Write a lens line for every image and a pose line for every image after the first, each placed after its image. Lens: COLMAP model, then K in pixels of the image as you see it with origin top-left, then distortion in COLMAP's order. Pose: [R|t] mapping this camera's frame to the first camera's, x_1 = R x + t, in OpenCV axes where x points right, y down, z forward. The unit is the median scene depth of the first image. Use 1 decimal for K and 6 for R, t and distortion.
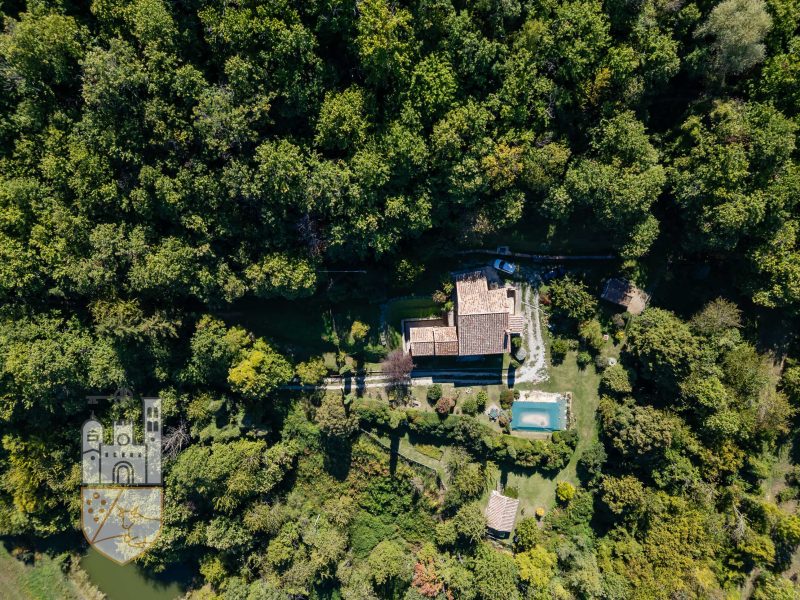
lens RADIAL K [[563.1, 0, 400.0], [0, 563.1, 300.0], [0, 0, 1]] dist [0.076162, -0.069064]
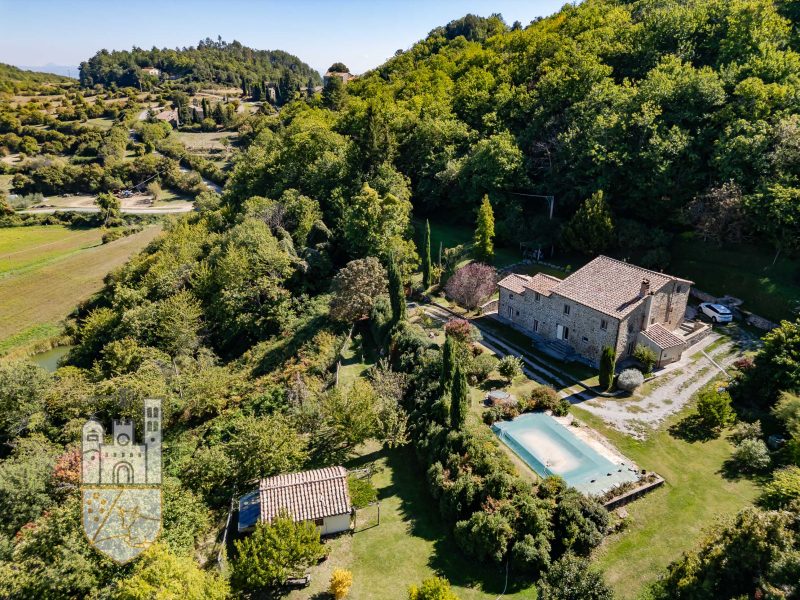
lens RADIAL K [[563.1, 0, 400.0], [0, 563.1, 300.0], [0, 0, 1]] dist [0.076162, -0.069064]
pose [[0.469676, 0.341124, -0.814272, 0.496682], [-0.882287, 0.148751, -0.446590, 0.482614], [-0.031219, 0.928174, 0.370834, 0.743426]]
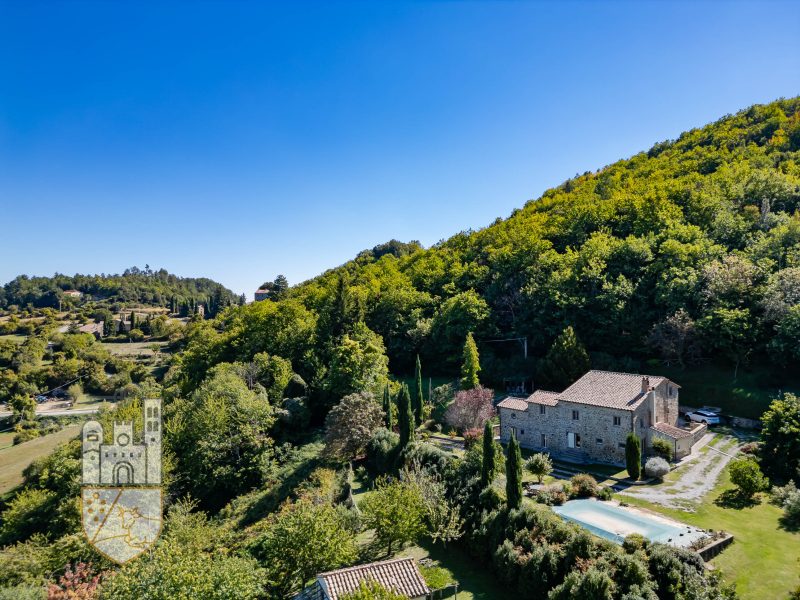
lens RADIAL K [[563.1, 0, 400.0], [0, 563.1, 300.0], [0, 0, 1]] dist [0.076162, -0.069064]
pose [[0.602280, 0.004569, -0.798272, 0.478495], [-0.797696, -0.034953, -0.602045, 0.588333], [-0.030652, 0.999379, -0.017407, 0.852342]]
